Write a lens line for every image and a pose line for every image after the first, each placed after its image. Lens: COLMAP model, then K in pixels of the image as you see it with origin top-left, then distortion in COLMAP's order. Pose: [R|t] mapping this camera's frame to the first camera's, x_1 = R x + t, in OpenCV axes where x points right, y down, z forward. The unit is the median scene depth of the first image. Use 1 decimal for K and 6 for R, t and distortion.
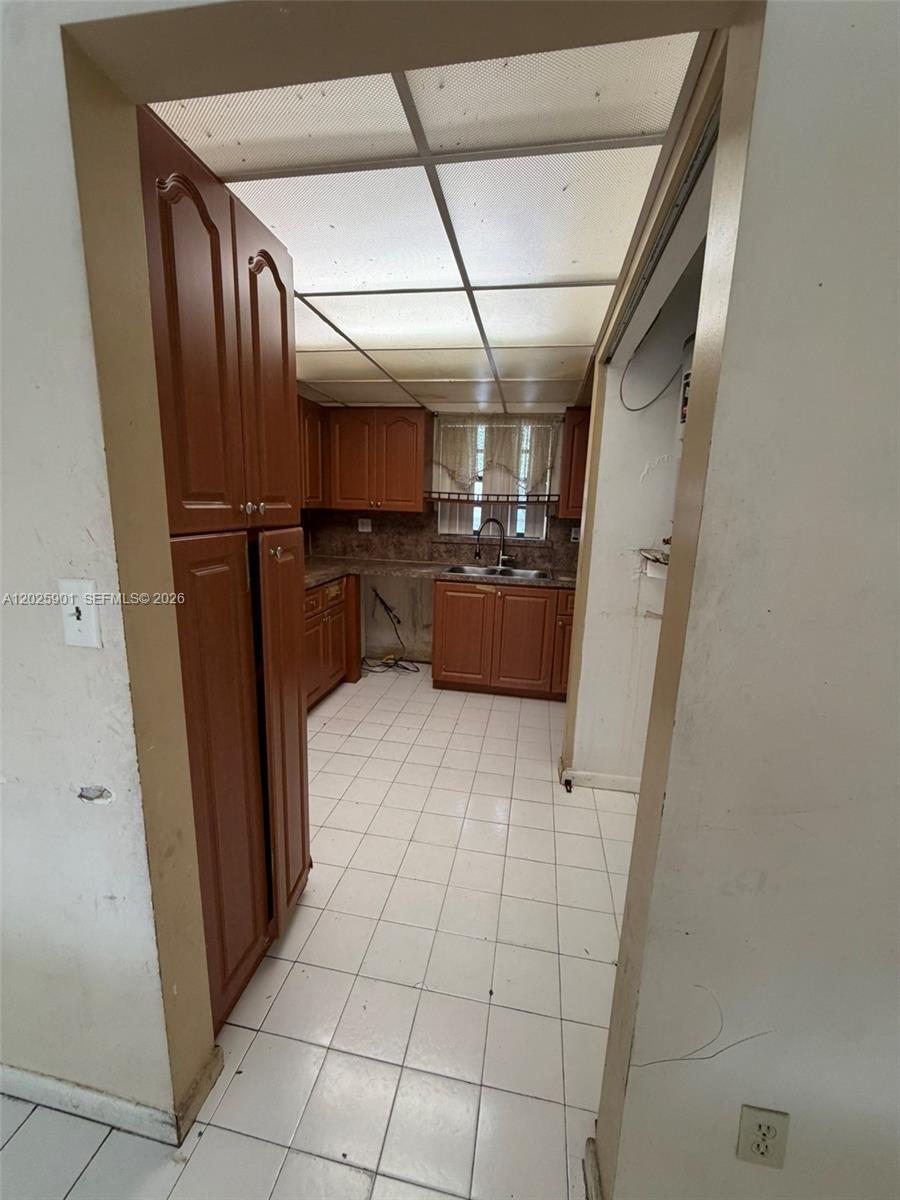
lens RADIAL K [[480.2, 0, 450.0], [0, 480.2, 600.0], [0, 0, 1]] dist [-0.000666, -0.000397]
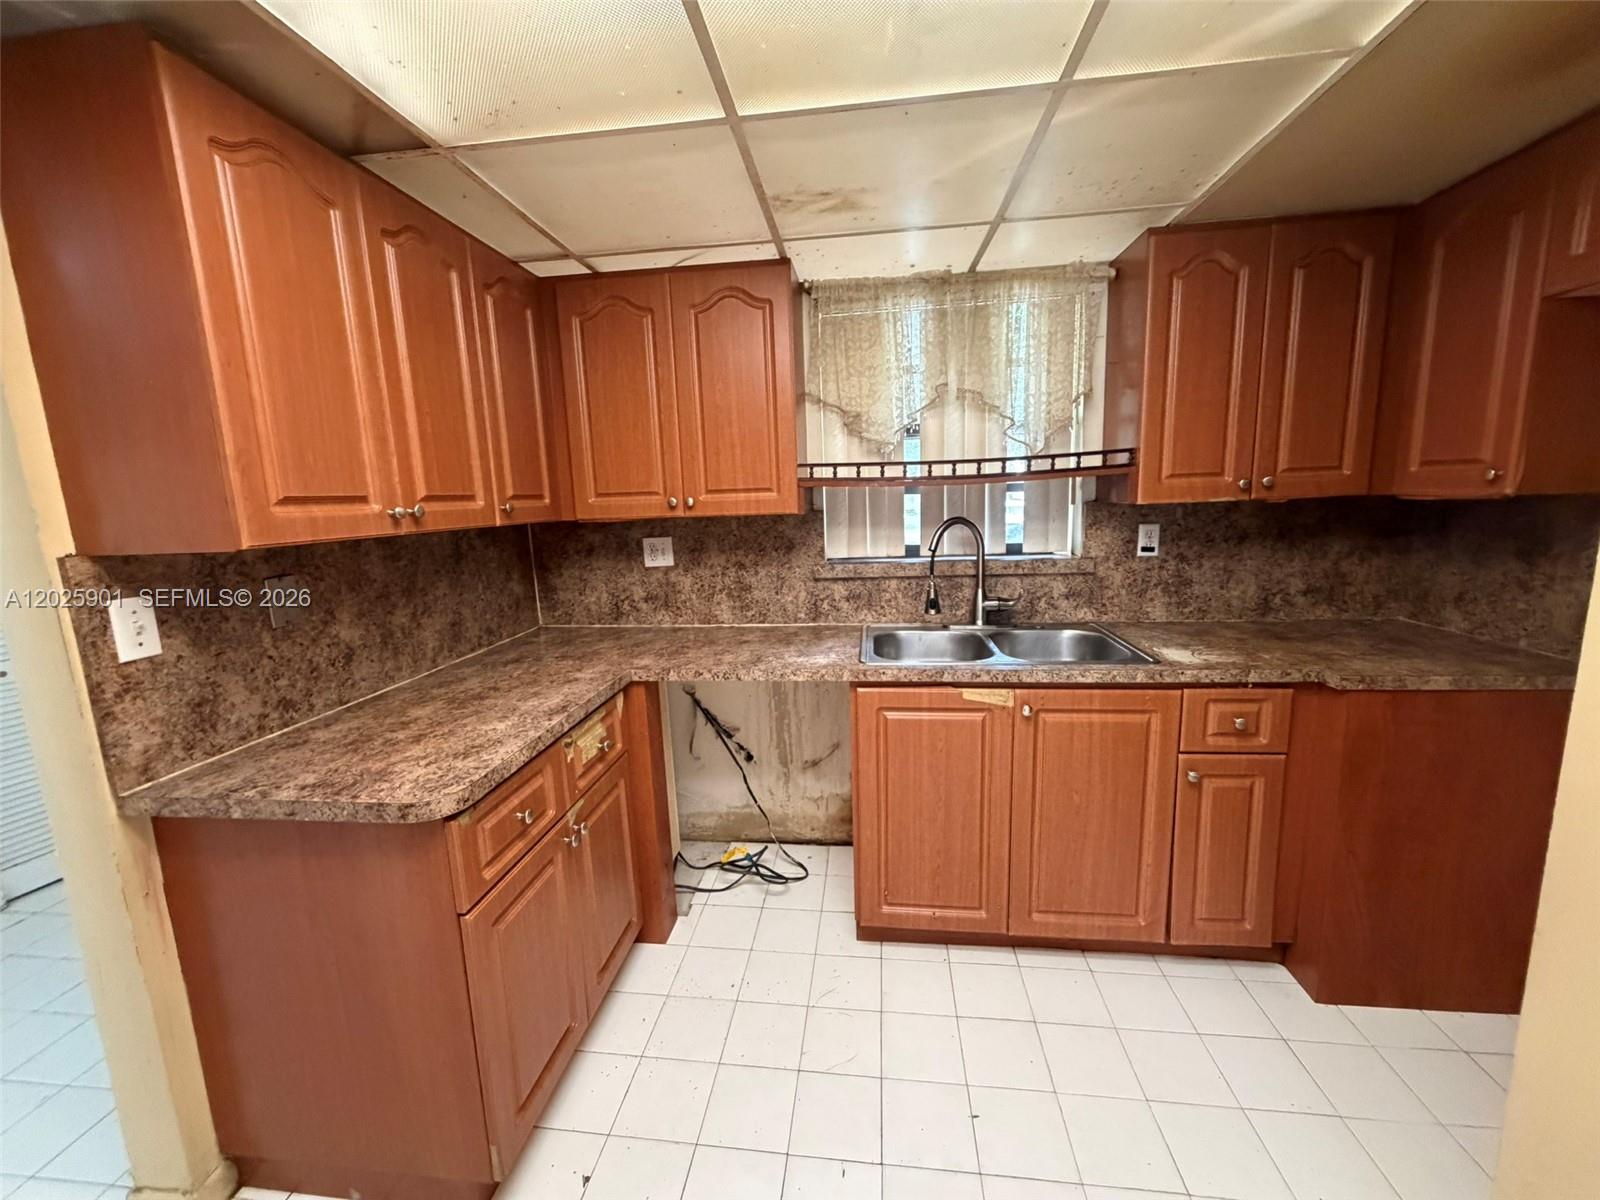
lens RADIAL K [[640.3, 0, 798.2], [0, 640.3, 599.4], [0, 0, 1]] dist [-0.000666, -0.000397]
pose [[0.995887, -0.077606, 0.046760, -0.084308], [0.079150, 0.996346, -0.032108, -0.086935], [-0.044098, 0.035677, 0.998390, 0.427591]]
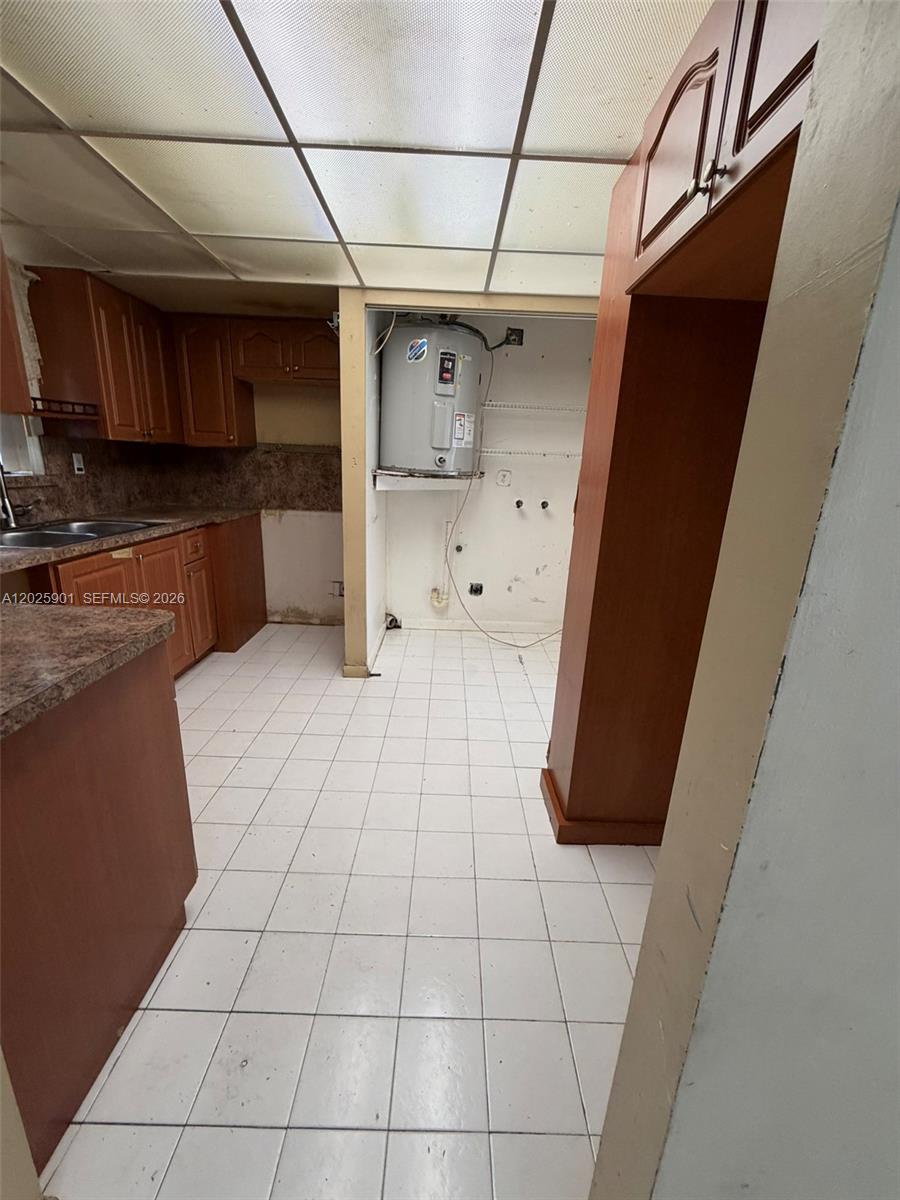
lens RADIAL K [[480.2, 0, 450.0], [0, 480.2, 600.0], [0, 0, 1]] dist [-0.000666, -0.000397]
pose [[-0.176621, -0.309546, 0.934337, -0.543278], [0.143820, 0.930956, 0.335613, -0.105544], [-0.973715, 0.193653, -0.119908, 0.581020]]
